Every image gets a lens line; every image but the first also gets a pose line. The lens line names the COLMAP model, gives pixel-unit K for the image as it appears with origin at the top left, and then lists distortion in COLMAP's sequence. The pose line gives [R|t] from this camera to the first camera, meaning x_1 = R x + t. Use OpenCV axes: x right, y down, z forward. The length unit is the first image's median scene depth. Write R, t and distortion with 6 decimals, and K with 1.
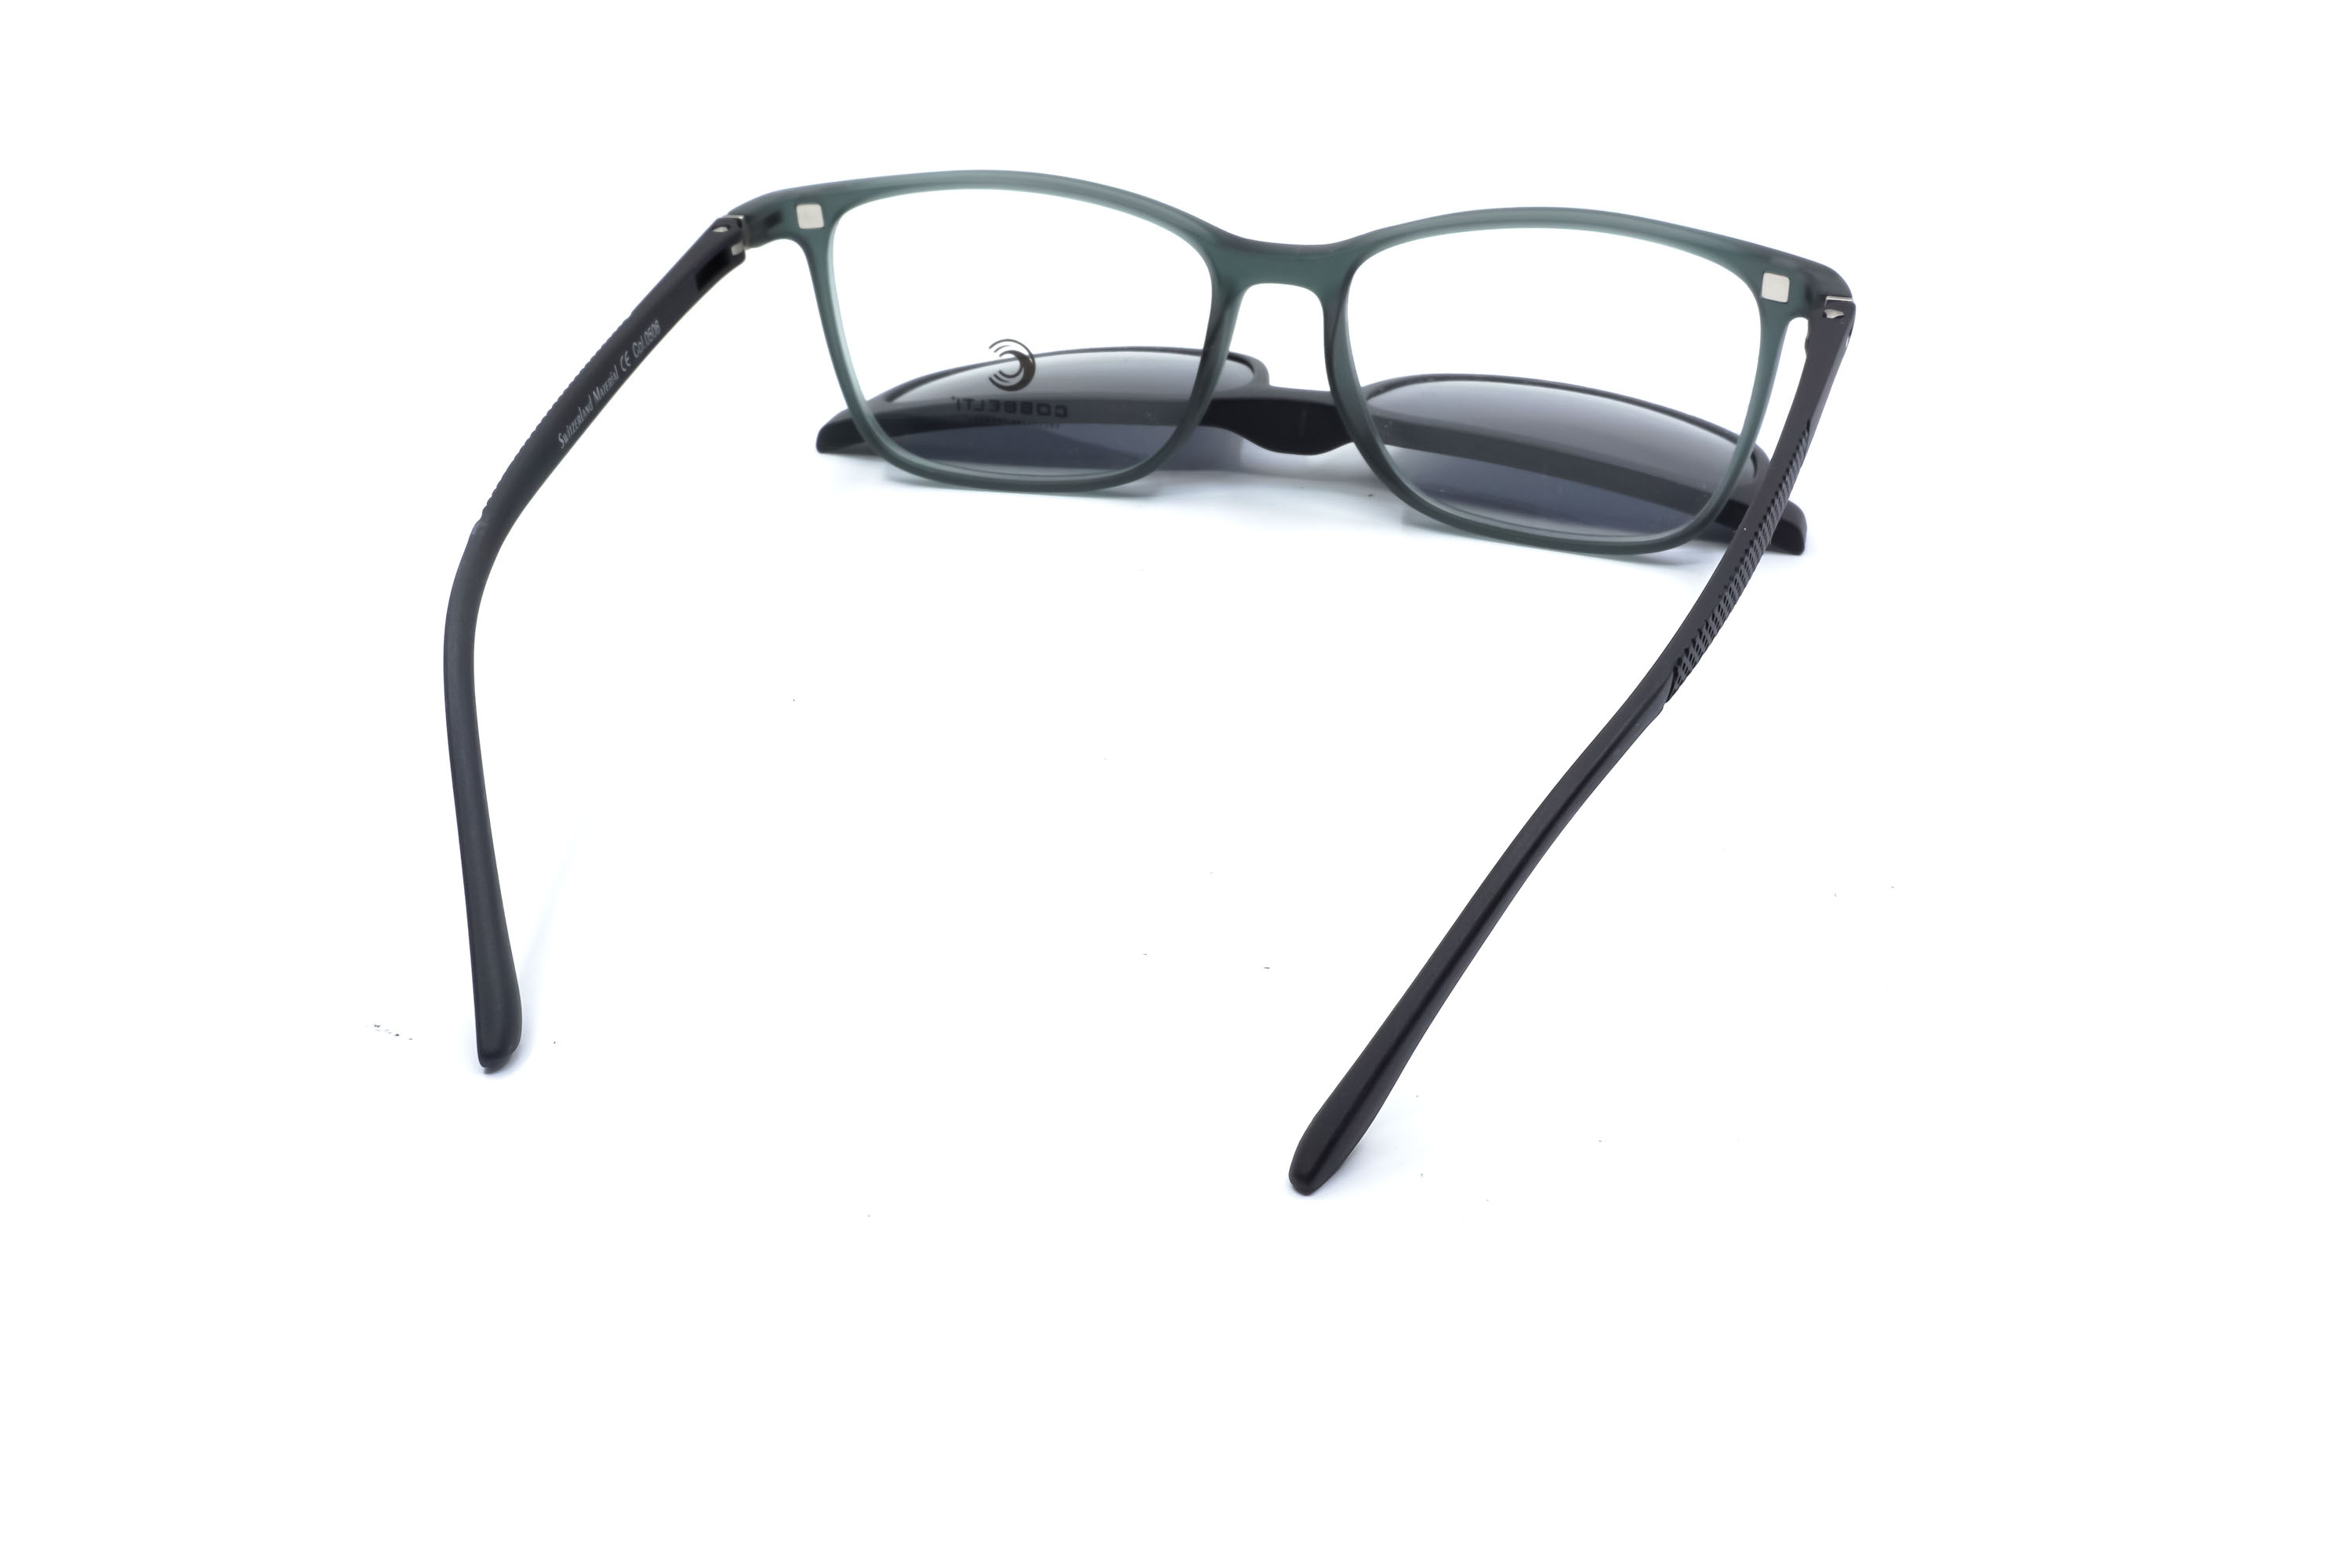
lens RADIAL K [[2306.3, 0, 1176.0], [0, 2306.3, 784.0], [0, 0, 1]] dist [-0.004507, -0.006079]
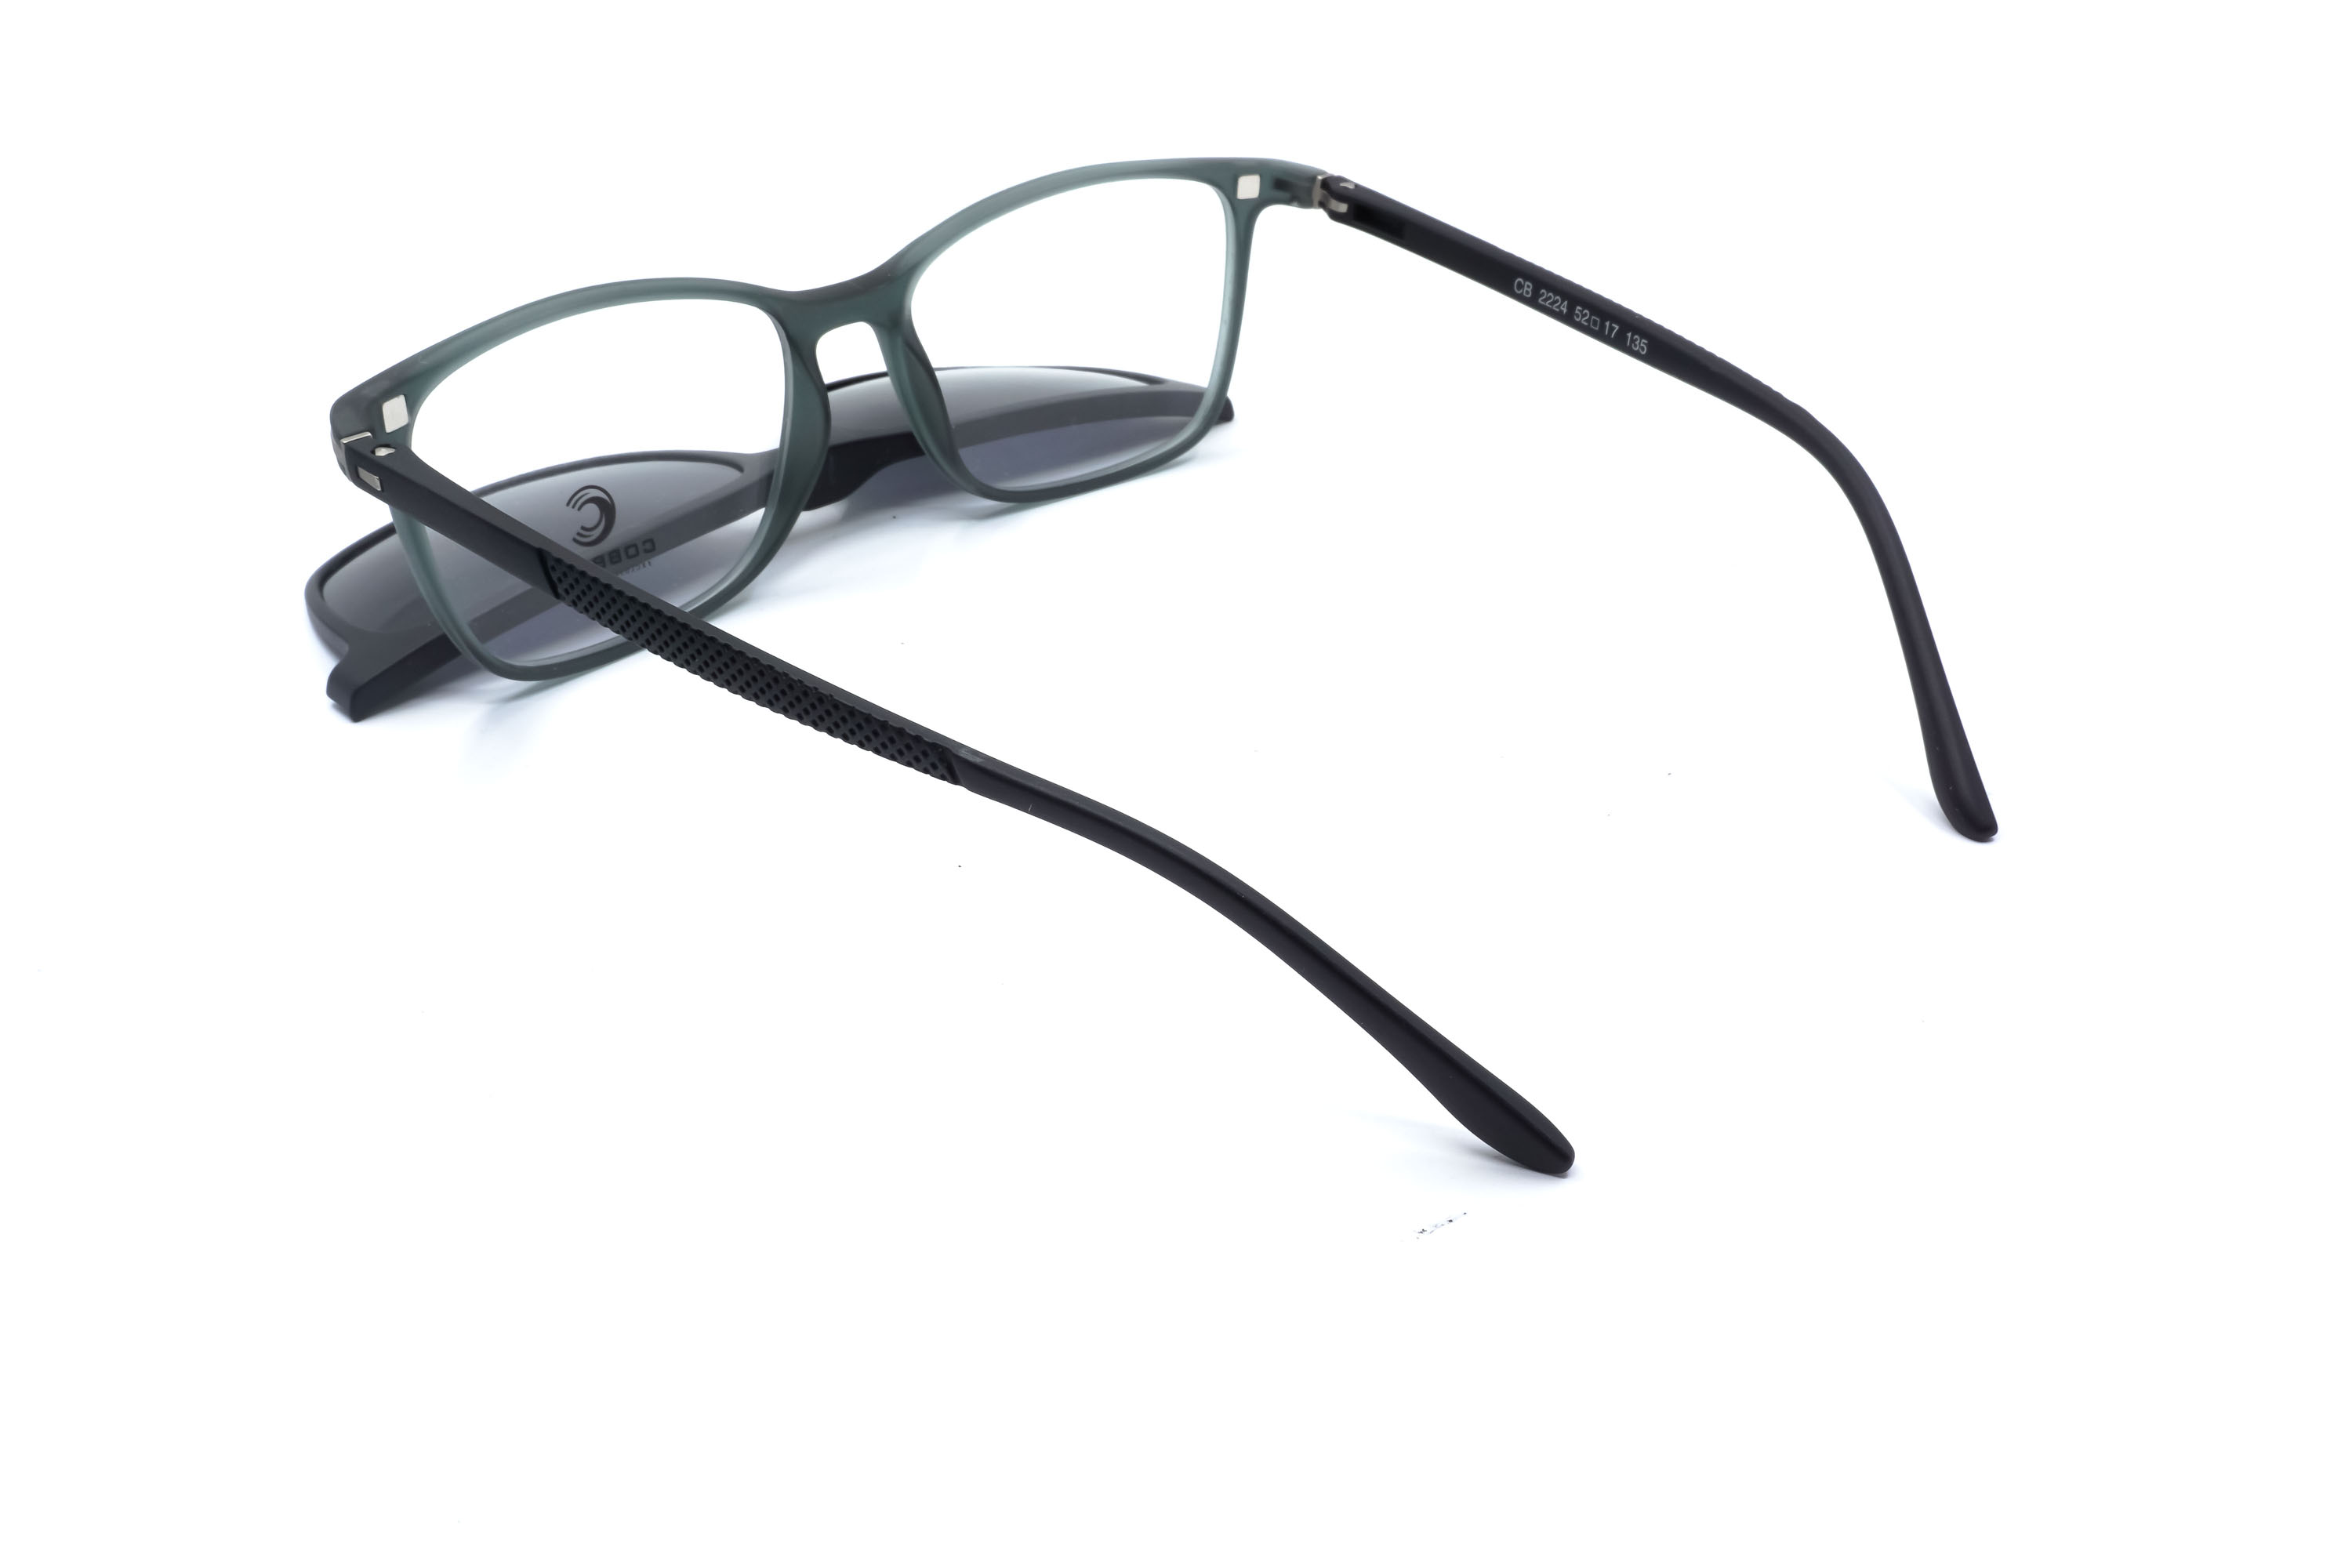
lens RADIAL K [[2306.3, 0, 1176.0], [0, 2306.3, 784.0], [0, 0, 1]] dist [-0.004507, -0.006079]
pose [[0.491026, -0.417850, 0.764392, -0.684754], [0.428339, 0.879866, 0.205819, -0.183104], [-0.758564, 0.226357, 0.611018, 0.345244]]
